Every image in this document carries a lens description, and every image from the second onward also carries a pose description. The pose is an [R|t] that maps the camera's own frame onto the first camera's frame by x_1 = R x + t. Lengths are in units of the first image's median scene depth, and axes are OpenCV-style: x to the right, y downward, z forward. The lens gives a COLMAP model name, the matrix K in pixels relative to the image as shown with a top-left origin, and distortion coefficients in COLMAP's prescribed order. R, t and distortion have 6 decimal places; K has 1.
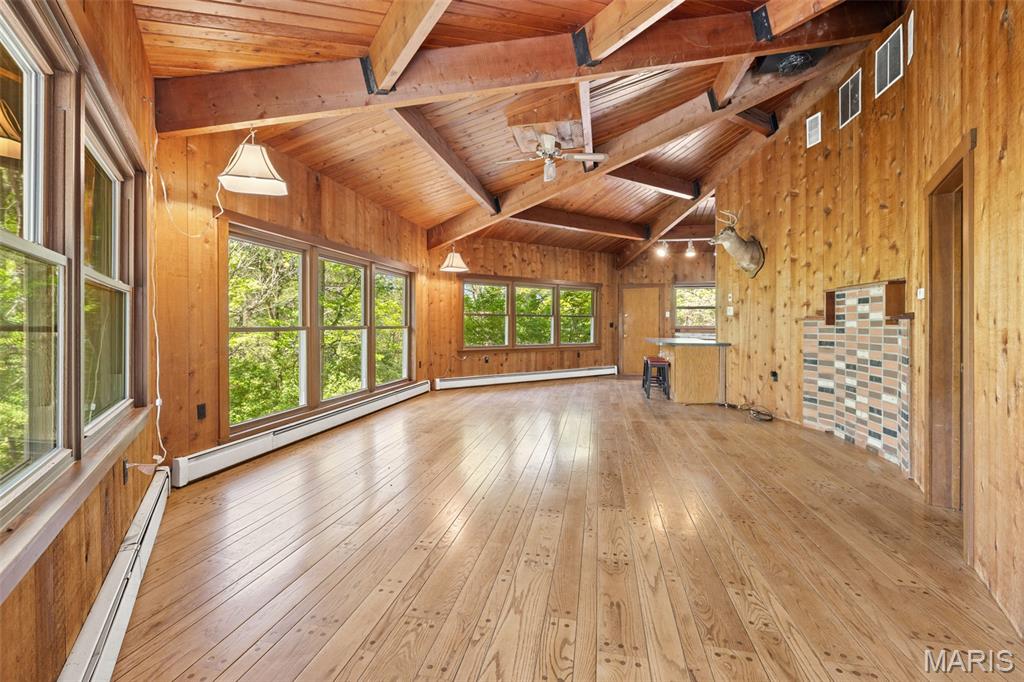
lens RADIAL K [[442.4, 0, 499.9], [0, 442.4, 323.9], [0, 0, 1]] dist [-0.000934, -0.000159]
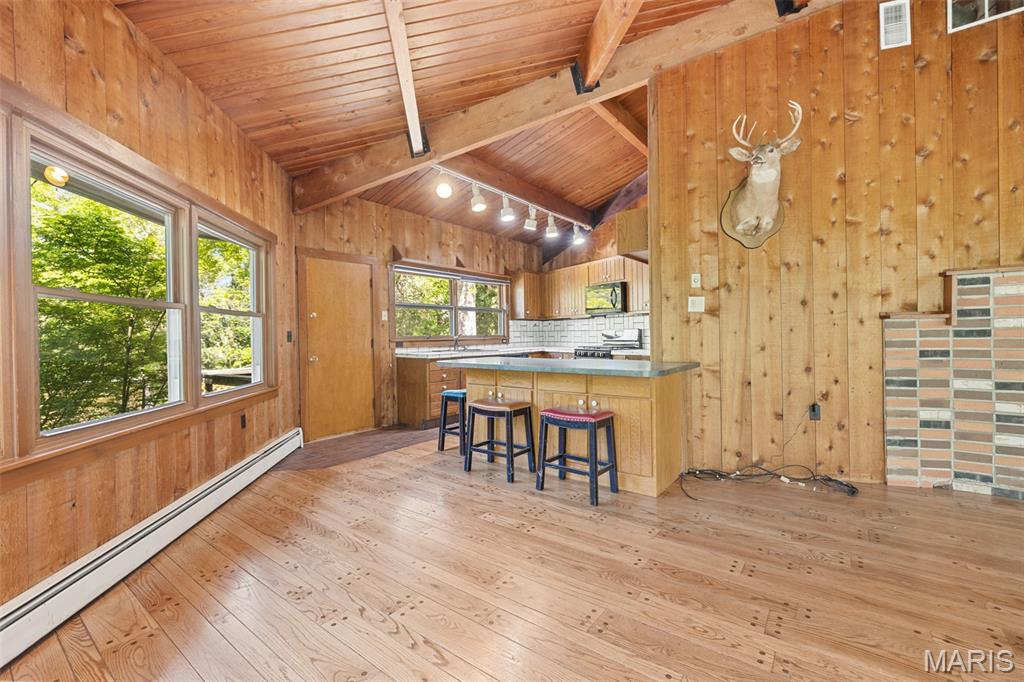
lens RADIAL K [[433.5, 0, 514.4], [0, 433.5, 338.2], [0, 0, 1]] dist [-0.001166, -0.000152]
pose [[0.404010, -0.013846, 0.914650, -0.097295], [0.013176, 0.999870, 0.009316, 0.007079], [-0.914660, 0.008287, 0.404140, 1.247790]]
